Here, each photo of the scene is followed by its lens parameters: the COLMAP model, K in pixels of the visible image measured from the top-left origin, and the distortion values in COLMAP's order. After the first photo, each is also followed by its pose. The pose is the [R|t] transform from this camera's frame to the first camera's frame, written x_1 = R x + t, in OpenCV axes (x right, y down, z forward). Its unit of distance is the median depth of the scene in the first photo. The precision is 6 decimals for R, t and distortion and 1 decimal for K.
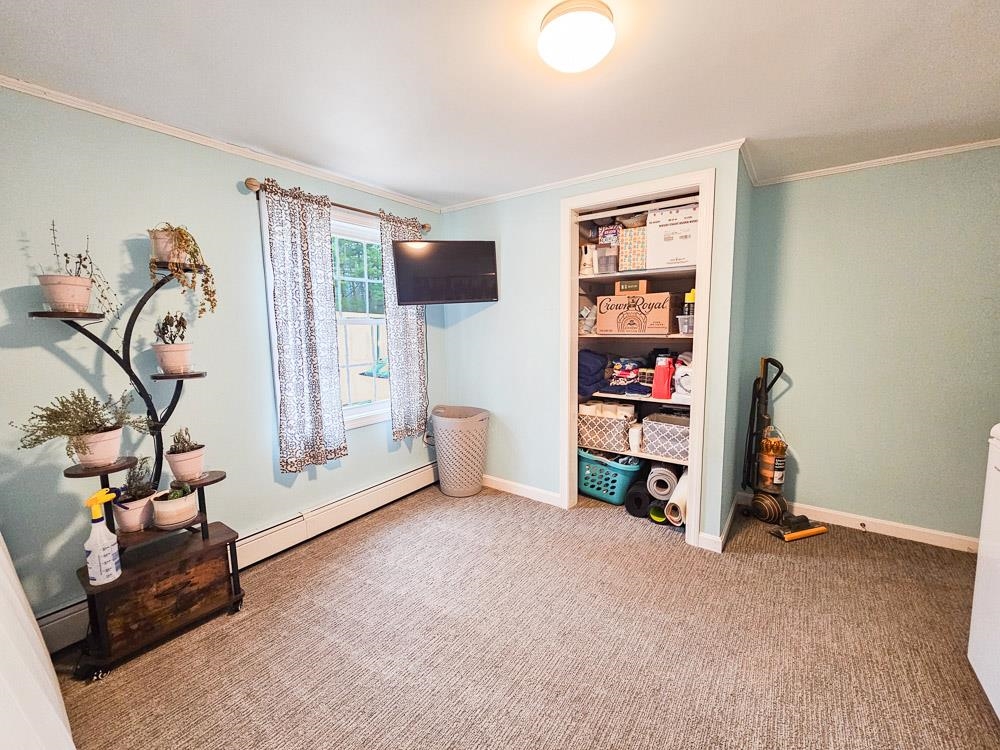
lens RADIAL K [[418.2, 0, 497.9], [0, 418.2, 376.9], [0, 0, 1]] dist [-0.005184, -0.000672]
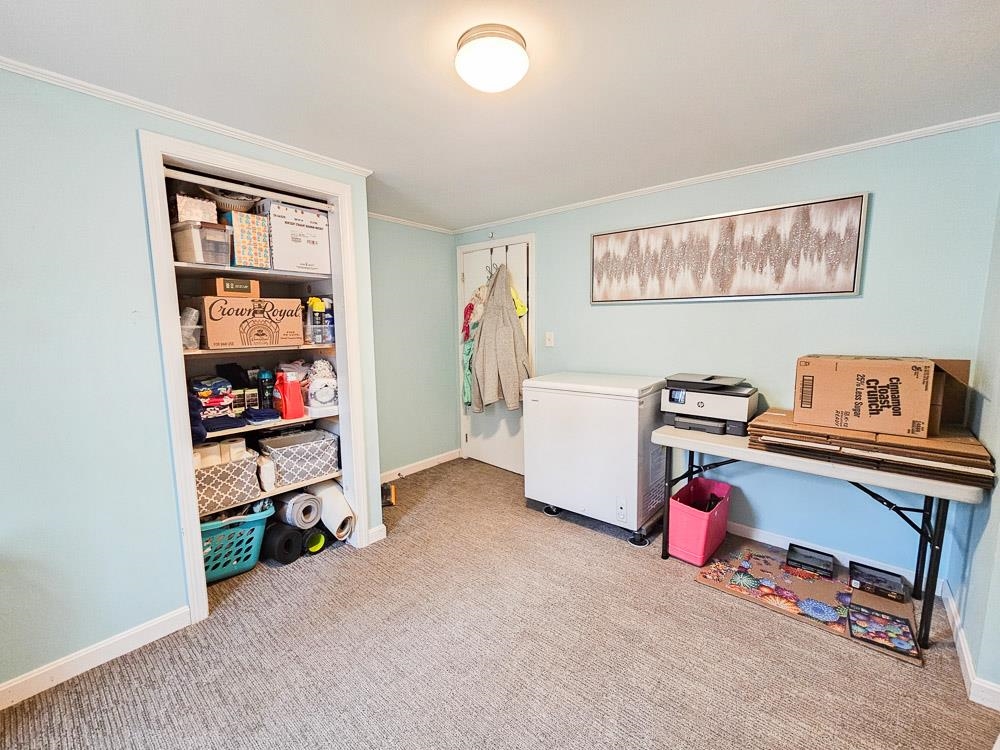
lens RADIAL K [[418.2, 0, 497.9], [0, 418.2, 376.9], [0, 0, 1]] dist [-0.005184, -0.000672]
pose [[0.060878, -0.111313, 0.991919, -0.456867], [0.131481, 0.985997, 0.102579, -0.068907], [-0.989448, 0.124173, 0.074661, 0.501822]]
